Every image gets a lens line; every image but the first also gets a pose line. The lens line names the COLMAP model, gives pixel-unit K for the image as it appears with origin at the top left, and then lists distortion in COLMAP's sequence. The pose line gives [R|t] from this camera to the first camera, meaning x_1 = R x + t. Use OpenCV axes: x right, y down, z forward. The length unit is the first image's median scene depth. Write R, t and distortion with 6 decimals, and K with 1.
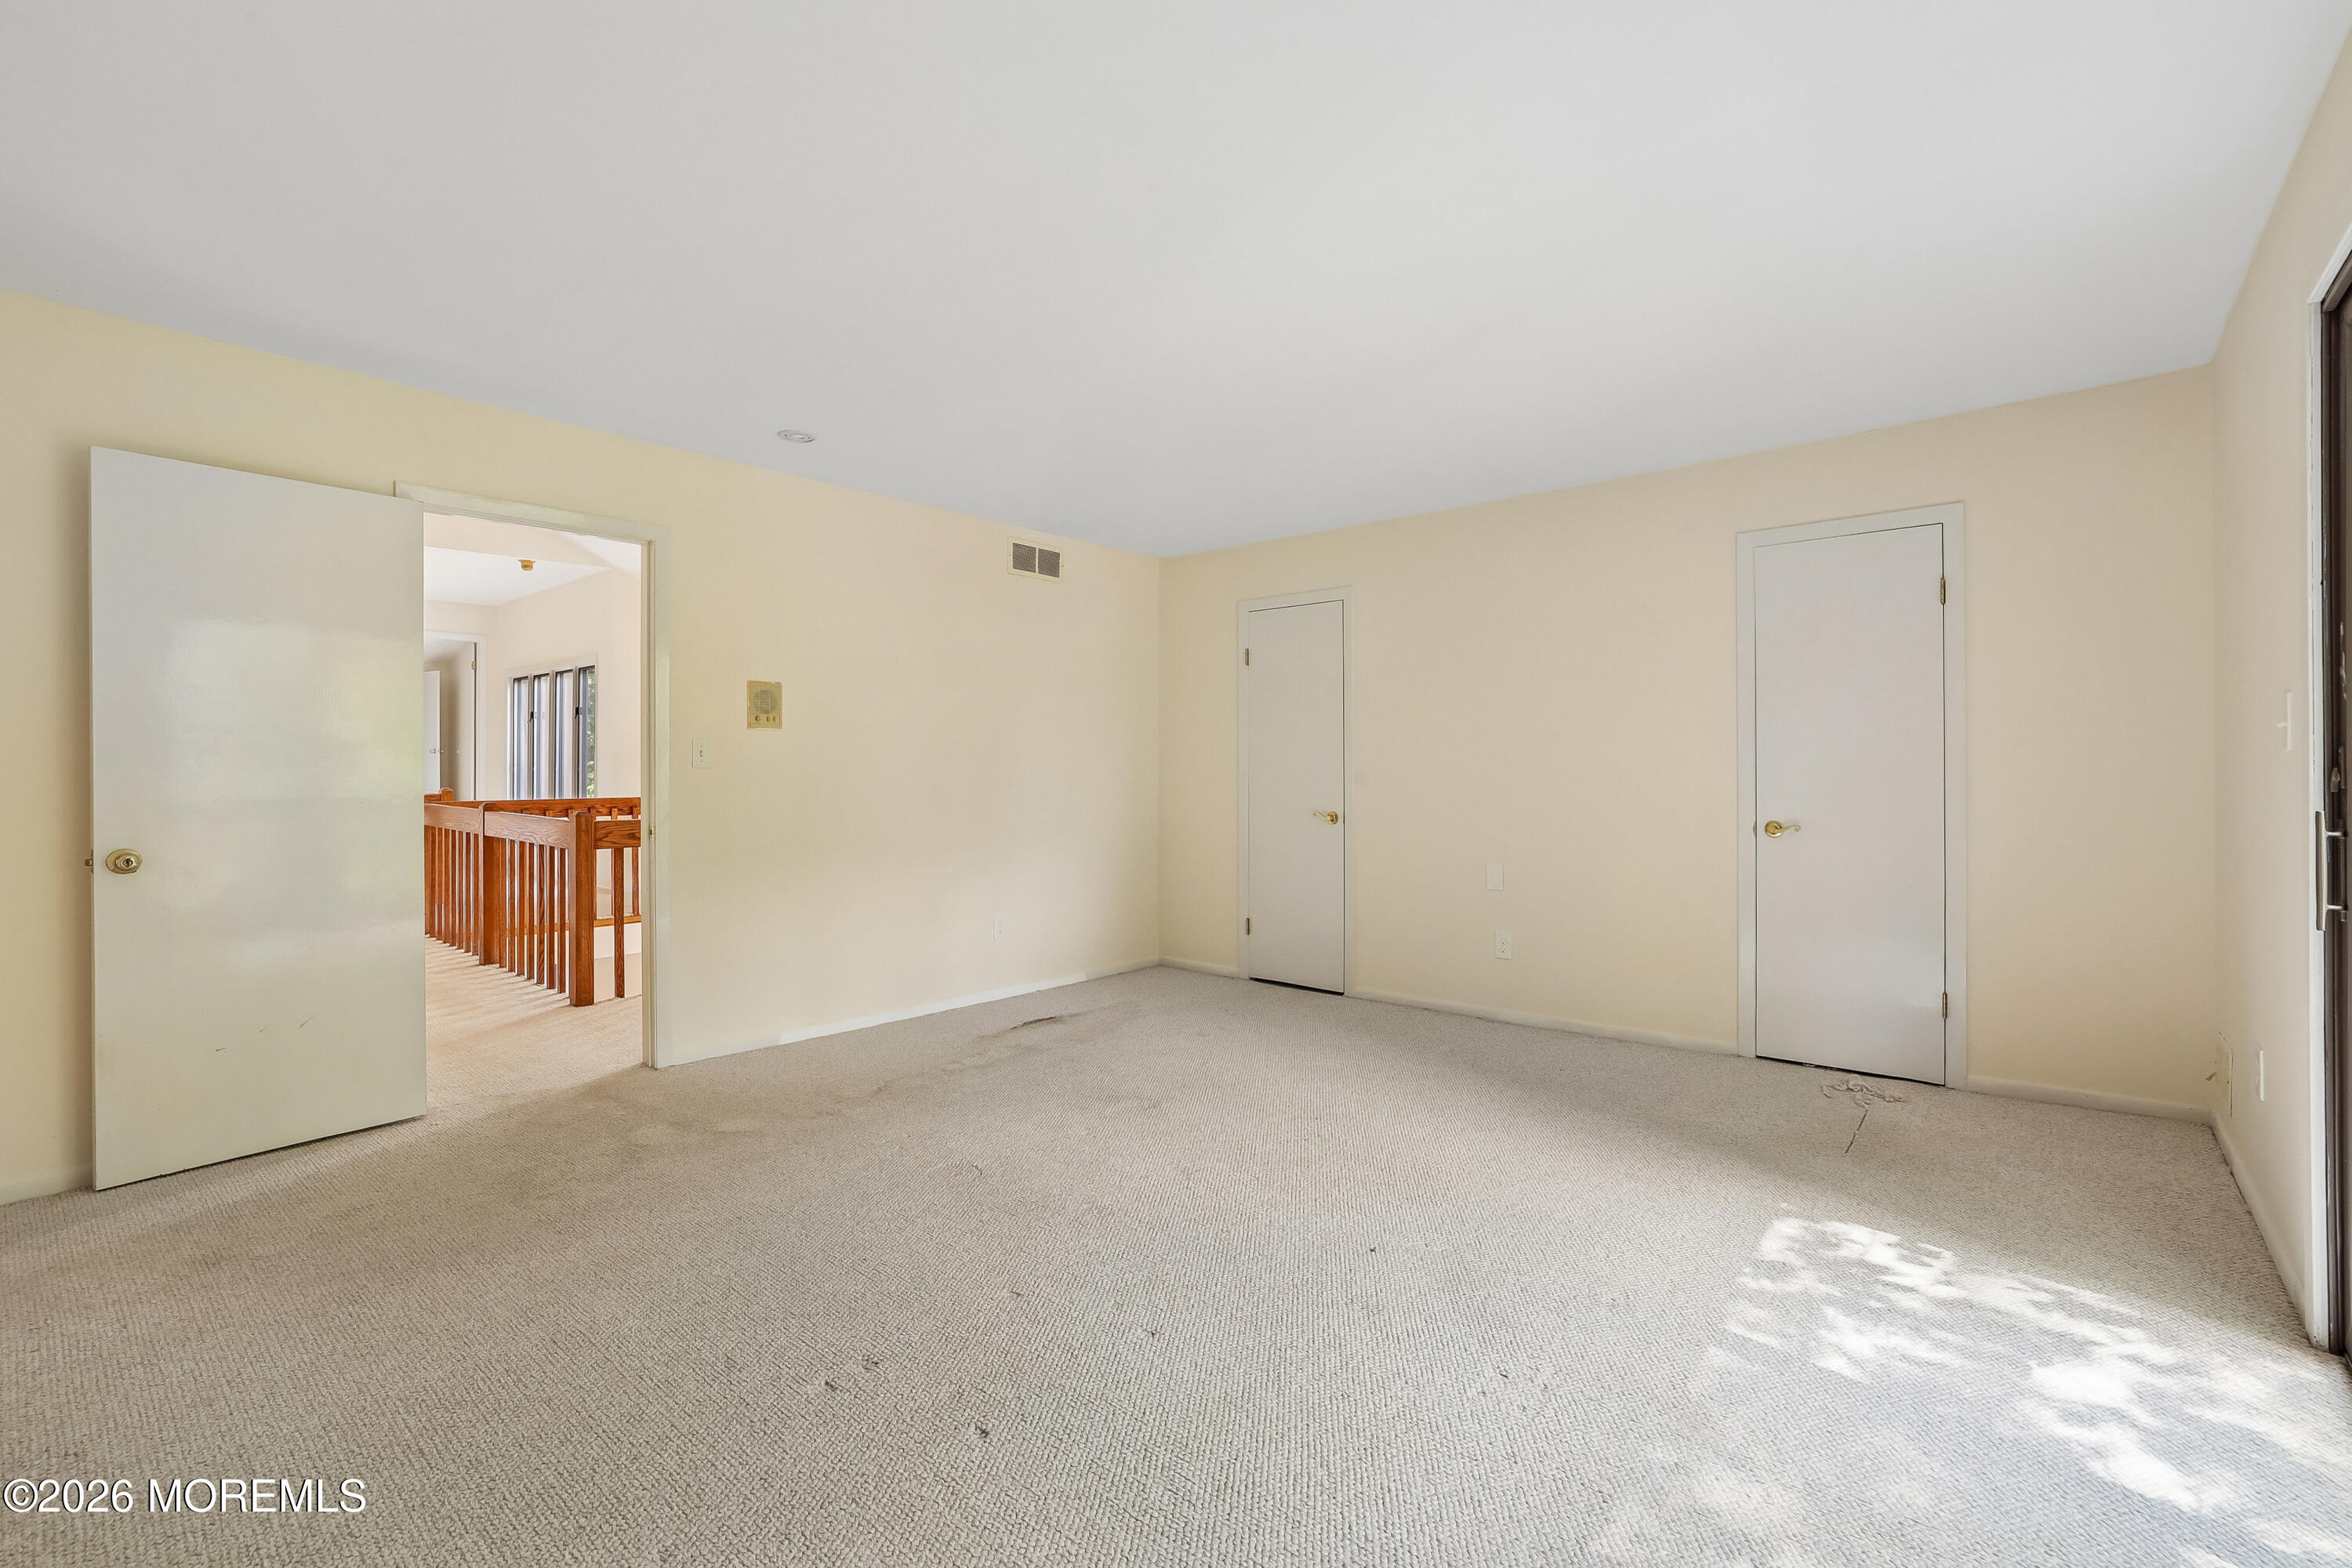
lens RADIAL K [[1029.5, 0, 1168.4], [0, 1029.5, 773.0], [0, 0, 1]] dist [-0.022719, 0.000850]
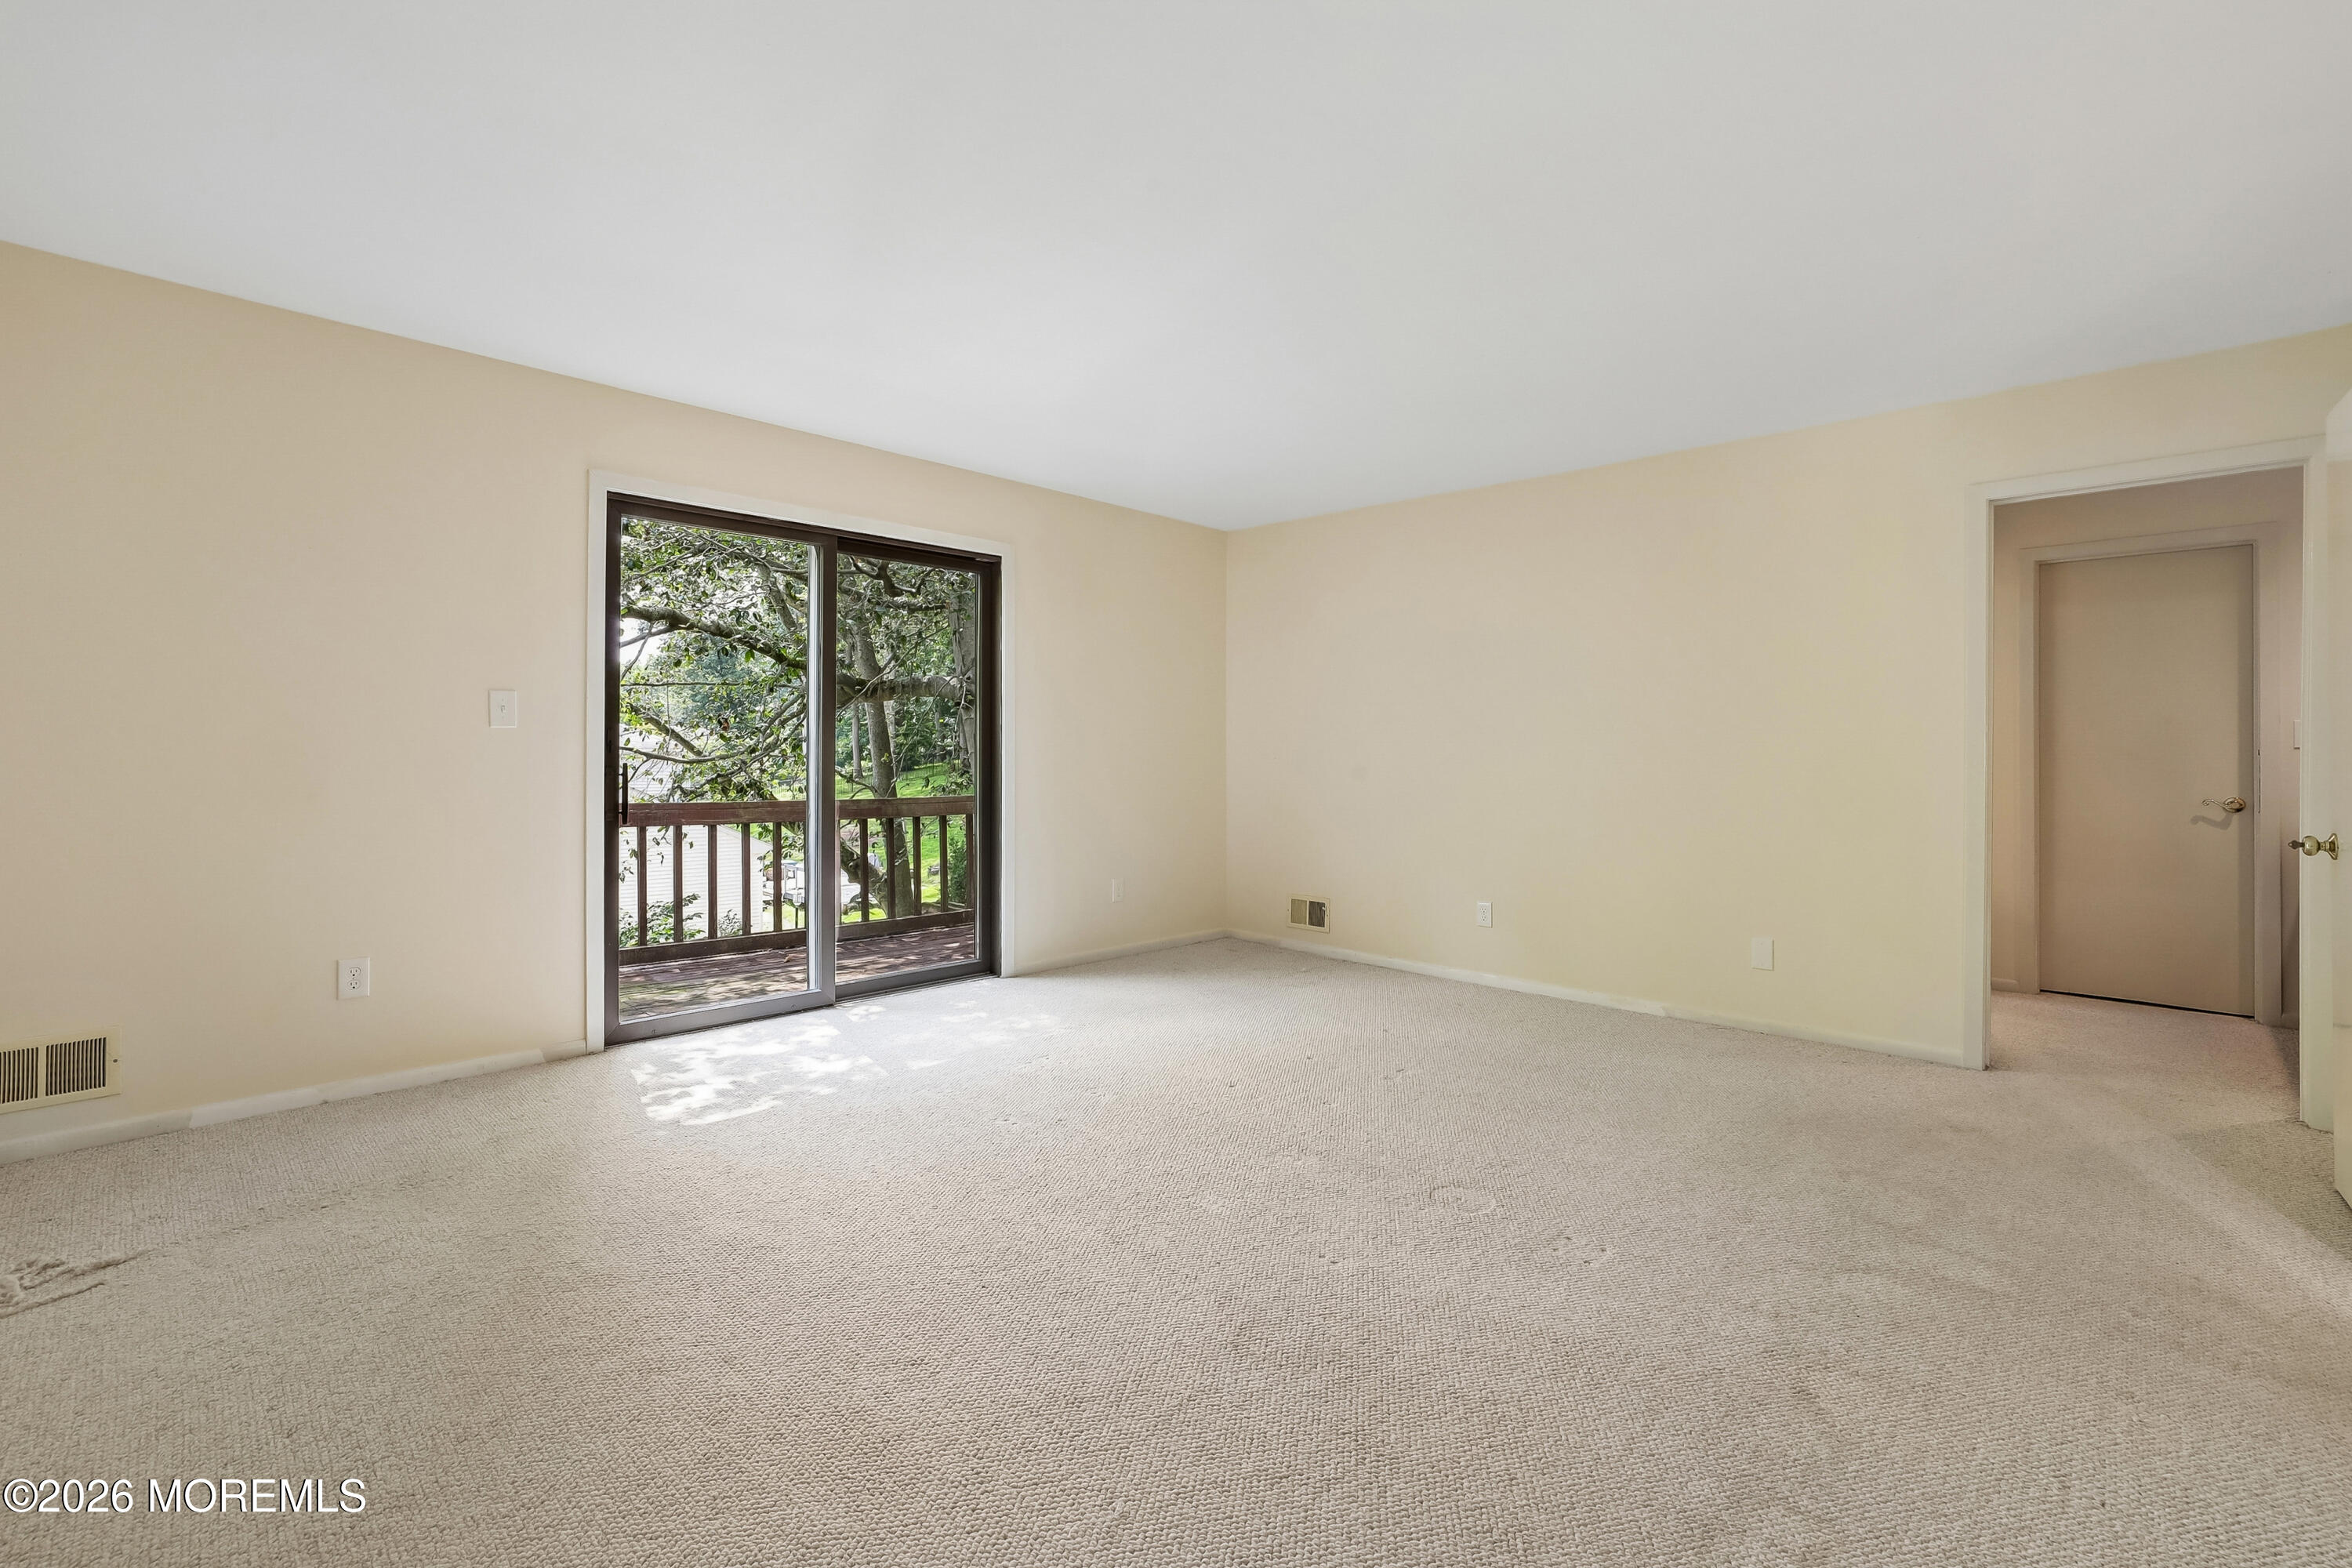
lens RADIAL K [[1029.5, 0, 1169.2], [0, 1029.5, 772.3], [0, 0, 1]] dist [-0.022719, 0.000850]
pose [[-0.998113, -0.005415, 0.061171, -0.011159], [-0.004533, 0.999884, 0.014543, 0.010499], [-0.061243, 0.014239, -0.998021, 1.787356]]
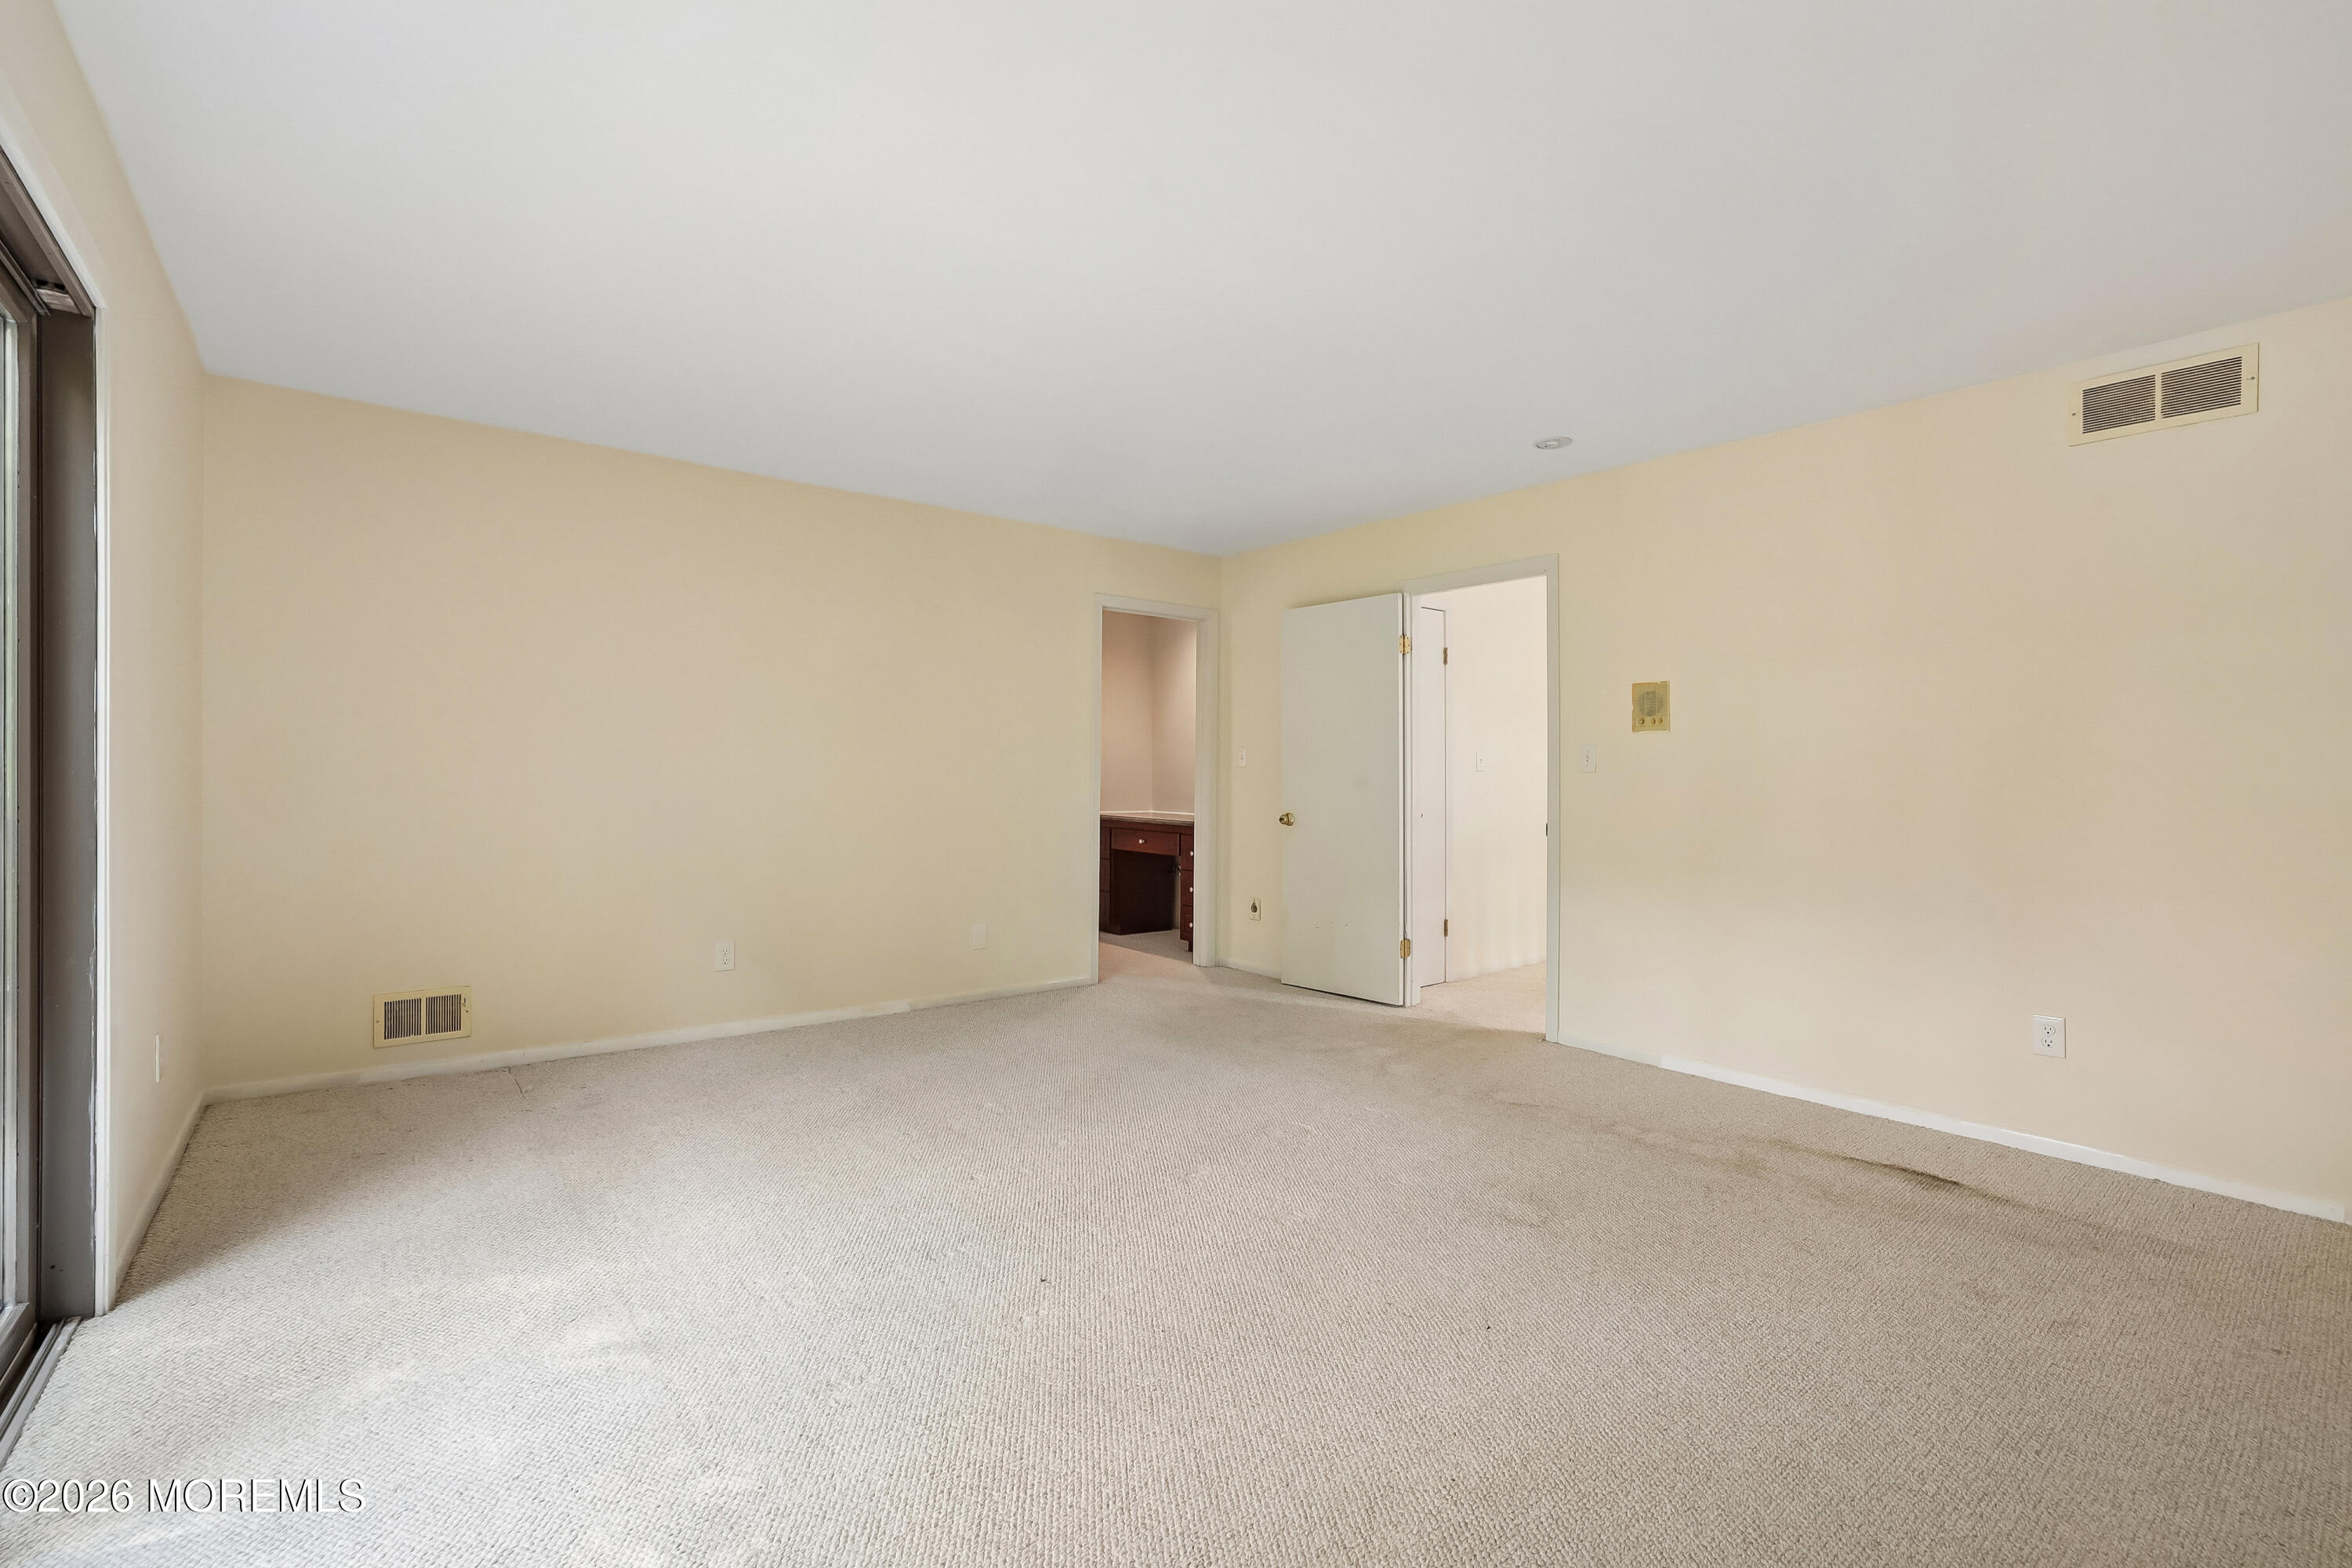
lens RADIAL K [[1029.5, 0, 1159.7], [0, 1029.5, 772.5], [0, 0, 1]] dist [-0.022719, 0.000850]
pose [[-0.177696, -0.001837, -0.984084, 0.879305], [-0.004287, 0.999990, -0.001093, -0.002491], [0.984076, 0.004024, -0.177702, 1.003471]]
